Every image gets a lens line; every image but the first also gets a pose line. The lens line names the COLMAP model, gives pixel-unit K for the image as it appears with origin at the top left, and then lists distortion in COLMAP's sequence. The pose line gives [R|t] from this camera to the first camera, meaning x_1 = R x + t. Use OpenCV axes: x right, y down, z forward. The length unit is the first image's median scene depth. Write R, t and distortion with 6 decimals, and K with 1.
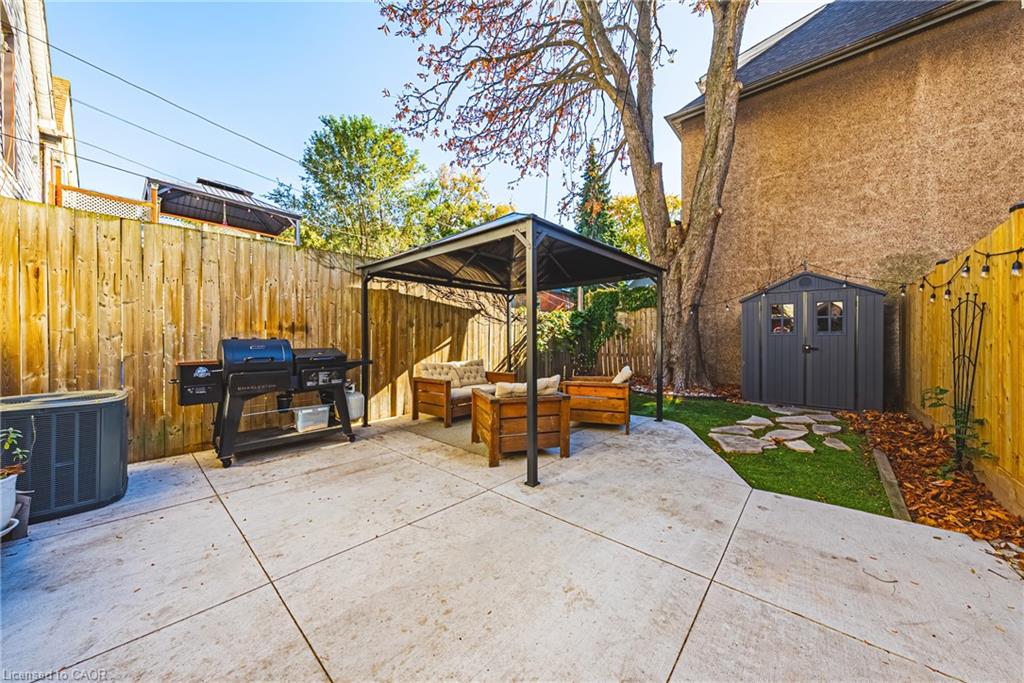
lens RADIAL K [[366.3, 0, 512.0], [0, 366.3, 341.5], [0, 0, 1]] dist [-0.000167, 0.000091]
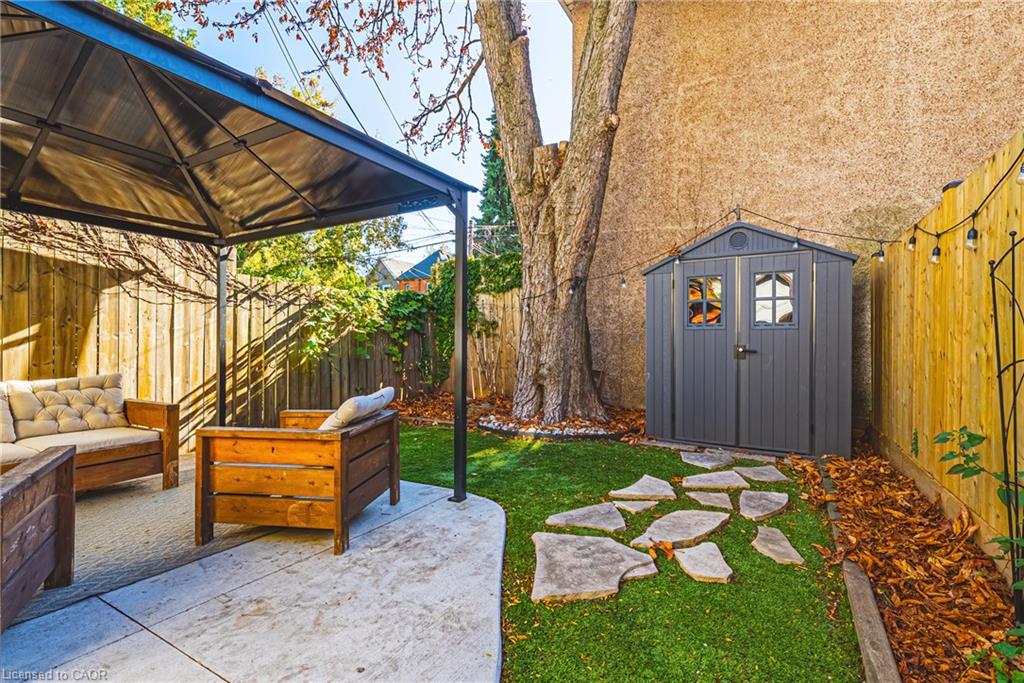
lens RADIAL K [[470.6, 0, 511.3], [0, 470.6, 345.4], [0, 0, 1]] dist [0.010357, -0.003814]
pose [[0.983043, 0.002632, 0.183354, 0.272778], [-0.002109, 0.999993, -0.003047, 0.011695], [-0.183361, 0.002608, 0.983042, 0.287884]]
